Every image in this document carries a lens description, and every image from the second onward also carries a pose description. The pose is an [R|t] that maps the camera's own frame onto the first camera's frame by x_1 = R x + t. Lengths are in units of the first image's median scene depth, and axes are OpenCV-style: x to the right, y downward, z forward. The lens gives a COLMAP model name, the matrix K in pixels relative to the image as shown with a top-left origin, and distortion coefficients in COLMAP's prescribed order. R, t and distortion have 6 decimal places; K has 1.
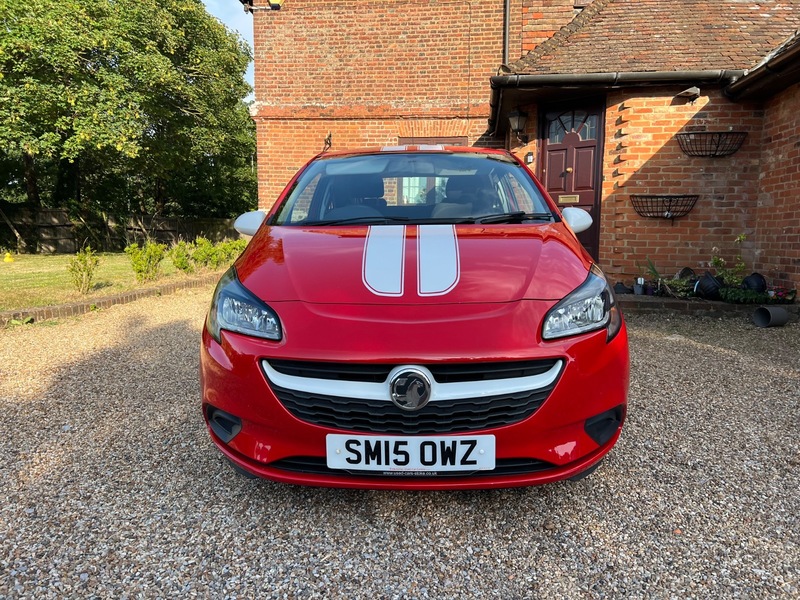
lens RADIAL K [[602.5, 0, 395.6], [0, 602.5, 303.2], [0, 0, 1]] dist [0.060010, -0.065333]
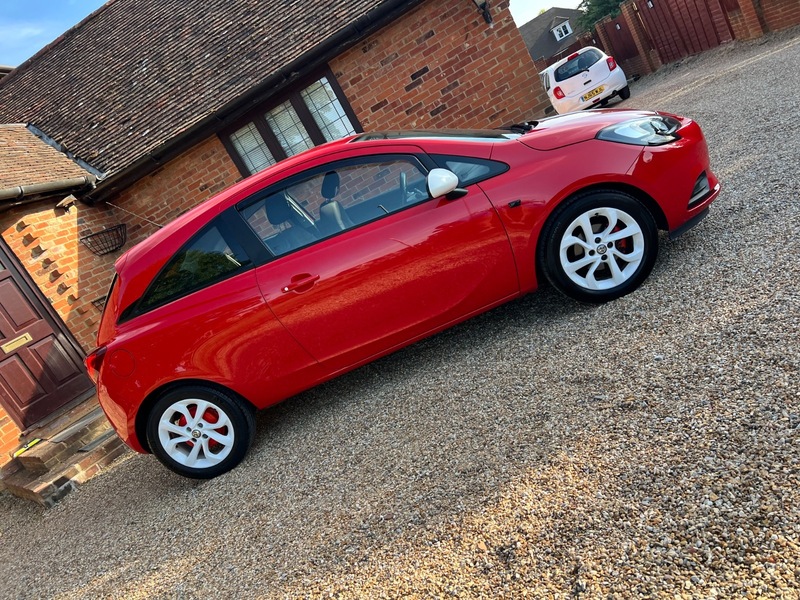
lens RADIAL K [[602.5, 0, 410.4], [0, 602.5, 315.5], [0, 0, 1]] dist [0.060010, -0.065333]
pose [[-0.027261, -0.261691, 0.964767, -0.542637], [0.570479, 0.788454, 0.229987, -0.093659], [-0.820860, 0.556649, 0.127795, 0.469212]]
